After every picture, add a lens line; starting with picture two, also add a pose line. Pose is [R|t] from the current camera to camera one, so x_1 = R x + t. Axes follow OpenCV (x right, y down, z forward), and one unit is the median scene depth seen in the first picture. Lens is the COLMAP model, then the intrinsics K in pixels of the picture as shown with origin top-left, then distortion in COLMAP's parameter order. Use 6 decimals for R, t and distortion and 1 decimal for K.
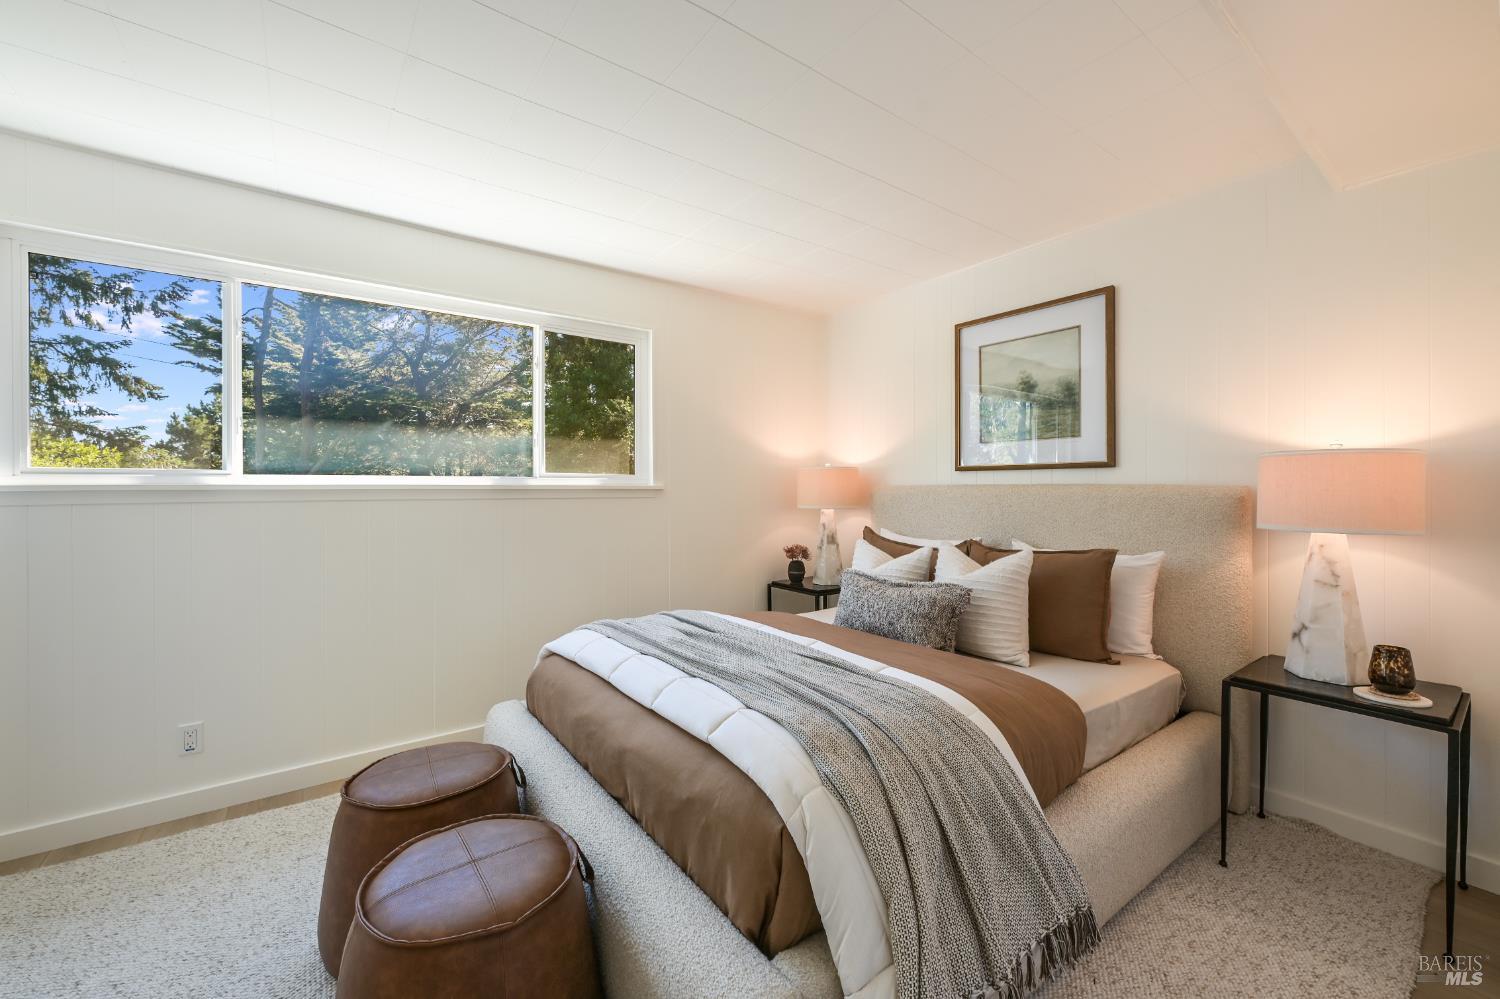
lens RADIAL K [[599.6, 0, 755.0], [0, 599.6, 490.2], [0, 0, 1]] dist [-0.001534, 0.000464]
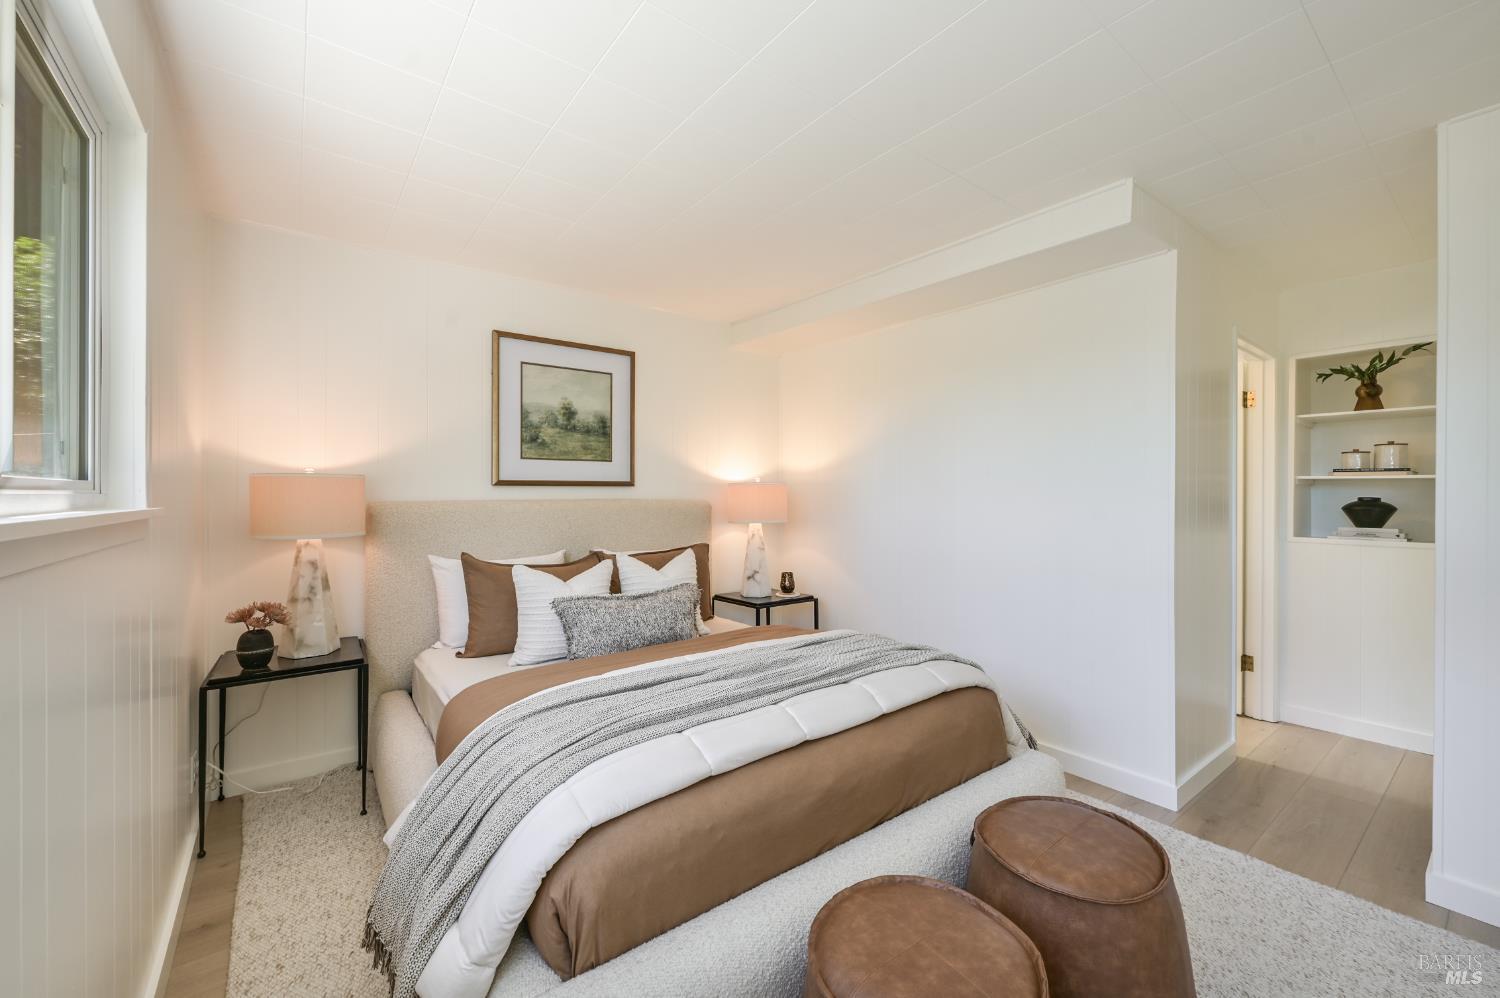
lens RADIAL K [[600.2, 0, 749.1], [0, 600.2, 495.7], [0, 0, 1]] dist [-0.001982, 0.000207]
pose [[-0.015226, -0.003660, 0.999877, -0.701972], [0.002873, 0.999989, 0.003704, -0.019909], [-0.999880, 0.002929, -0.015215, 0.701615]]
